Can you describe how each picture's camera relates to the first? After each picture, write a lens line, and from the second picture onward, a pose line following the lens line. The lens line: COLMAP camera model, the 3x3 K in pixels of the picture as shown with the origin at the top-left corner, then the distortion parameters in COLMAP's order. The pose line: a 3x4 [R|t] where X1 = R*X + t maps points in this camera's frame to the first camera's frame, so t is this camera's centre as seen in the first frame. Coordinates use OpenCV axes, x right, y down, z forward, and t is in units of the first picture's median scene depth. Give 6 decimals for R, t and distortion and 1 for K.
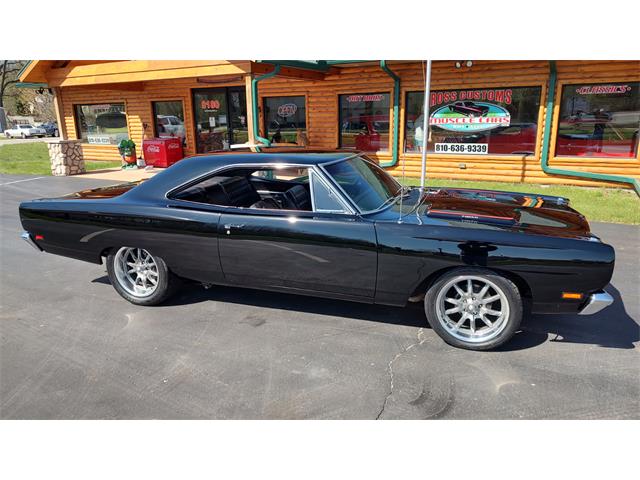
lens RADIAL K [[457.6, 0, 323.7], [0, 457.6, 244.8], [0, 0, 1]] dist [0.020758, -0.020751]
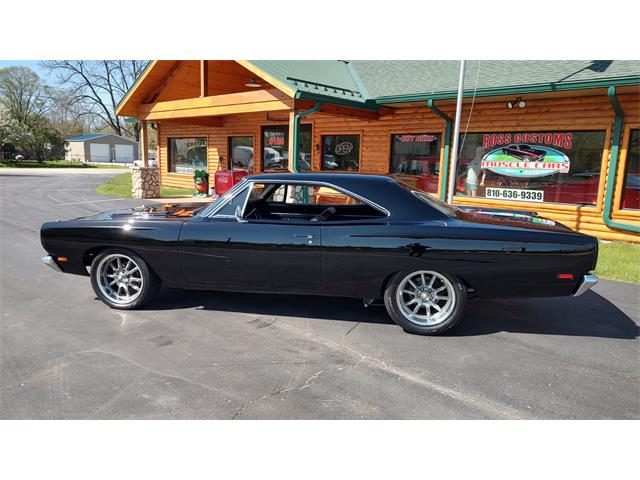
lens RADIAL K [[457.6, 0, 323.6], [0, 457.6, 241.6], [0, 0, 1]] dist [0.020758, -0.020751]
pose [[0.972915, 0.082882, -0.215793, 0.142489], [-0.103641, 0.990827, -0.086717, 0.002749], [0.206626, 0.106733, 0.972581, 0.039741]]
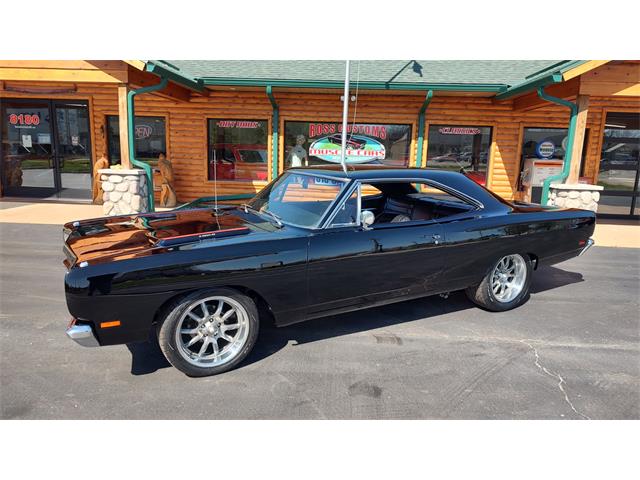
lens RADIAL K [[457.6, 0, 324.2], [0, 457.6, 242.1], [0, 0, 1]] dist [0.020758, -0.020751]
pose [[0.893323, -0.045227, 0.447133, -0.208366], [0.078975, 0.995239, -0.057117, -0.015627], [-0.442421, 0.086336, 0.892642, 0.124091]]
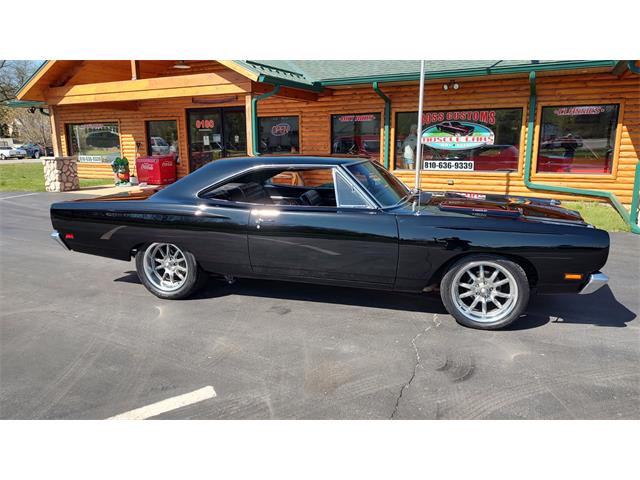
lens RADIAL K [[457.6, 0, 323.3], [0, 457.6, 243.3], [0, 0, 1]] dist [0.020758, -0.020751]
pose [[0.999057, -0.002008, 0.043365, -0.036744], [0.004391, 0.998480, -0.054941, 0.026438], [-0.043189, 0.055080, 0.997547, -0.031866]]
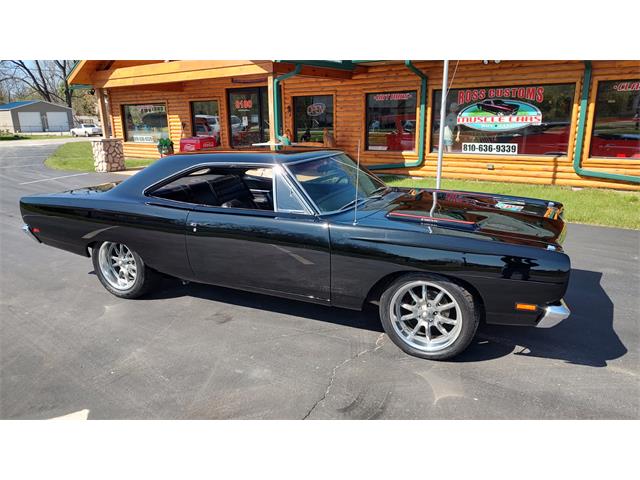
lens RADIAL K [[457.6, 0, 323.4], [0, 457.6, 244.0], [0, 0, 1]] dist [0.020758, -0.020751]
pose [[0.993655, 0.028608, -0.108769, 0.068163], [-0.028625, 0.999589, 0.001407, -0.001885], [0.108765, 0.001715, 0.994066, 0.007936]]
